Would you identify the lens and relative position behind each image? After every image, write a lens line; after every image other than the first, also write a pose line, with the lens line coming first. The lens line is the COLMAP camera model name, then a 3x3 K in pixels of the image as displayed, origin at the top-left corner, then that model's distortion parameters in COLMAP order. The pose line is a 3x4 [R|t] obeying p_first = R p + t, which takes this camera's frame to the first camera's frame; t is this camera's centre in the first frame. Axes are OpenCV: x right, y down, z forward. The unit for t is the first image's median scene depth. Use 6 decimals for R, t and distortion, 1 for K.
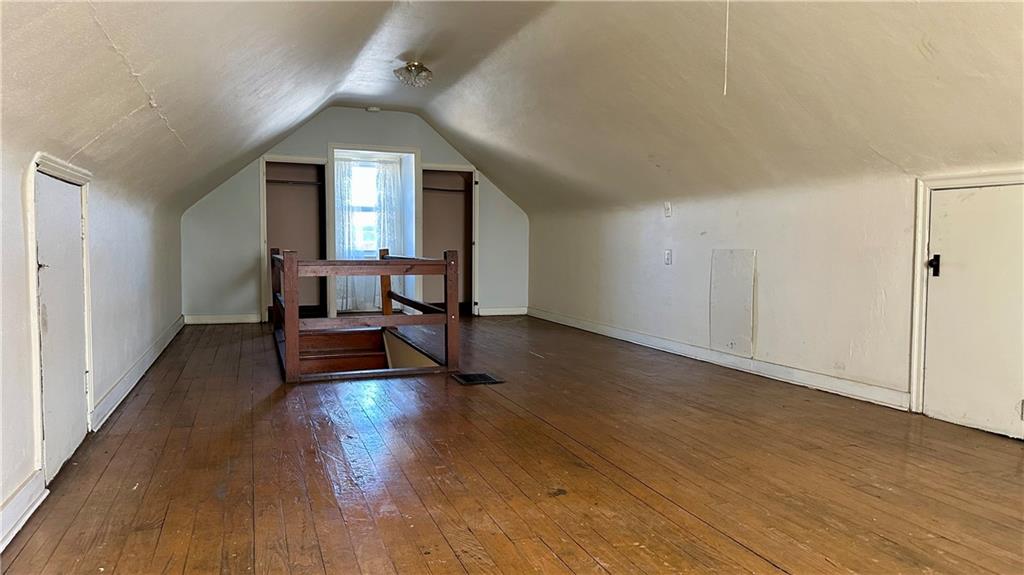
lens RADIAL K [[682.1, 0, 516.1], [0, 682.1, 286.6], [0, 0, 1]] dist [-0.012084, -0.003909]
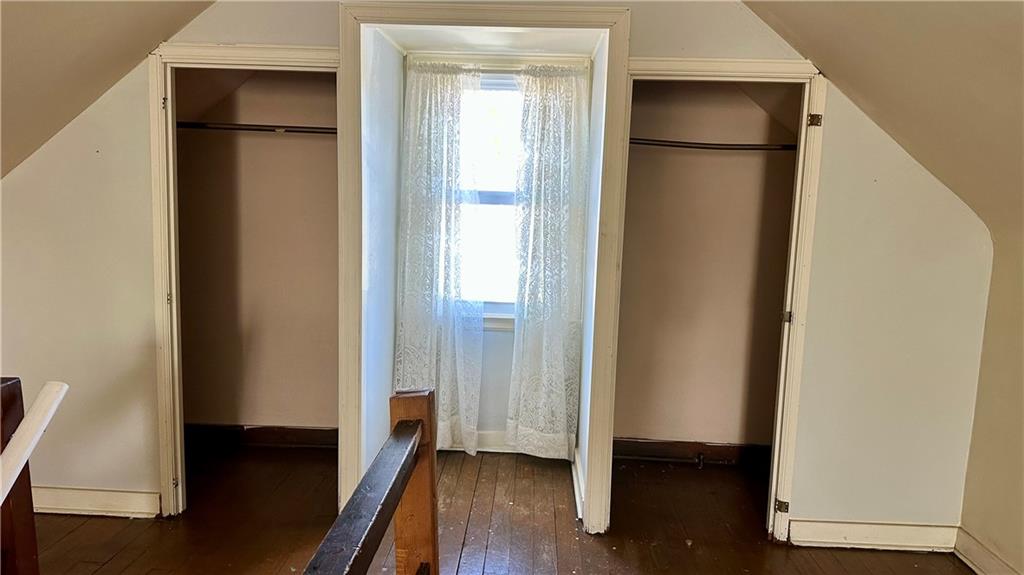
lens RADIAL K [[682.1, 0, 511.9], [0, 682.1, 290.7], [0, 0, 1]] dist [-0.012084, -0.003909]
pose [[0.928497, 0.066153, -0.365400, -0.065937], [-0.042173, 0.996423, 0.073231, -0.091951], [0.368937, -0.052585, 0.927966, 0.656518]]
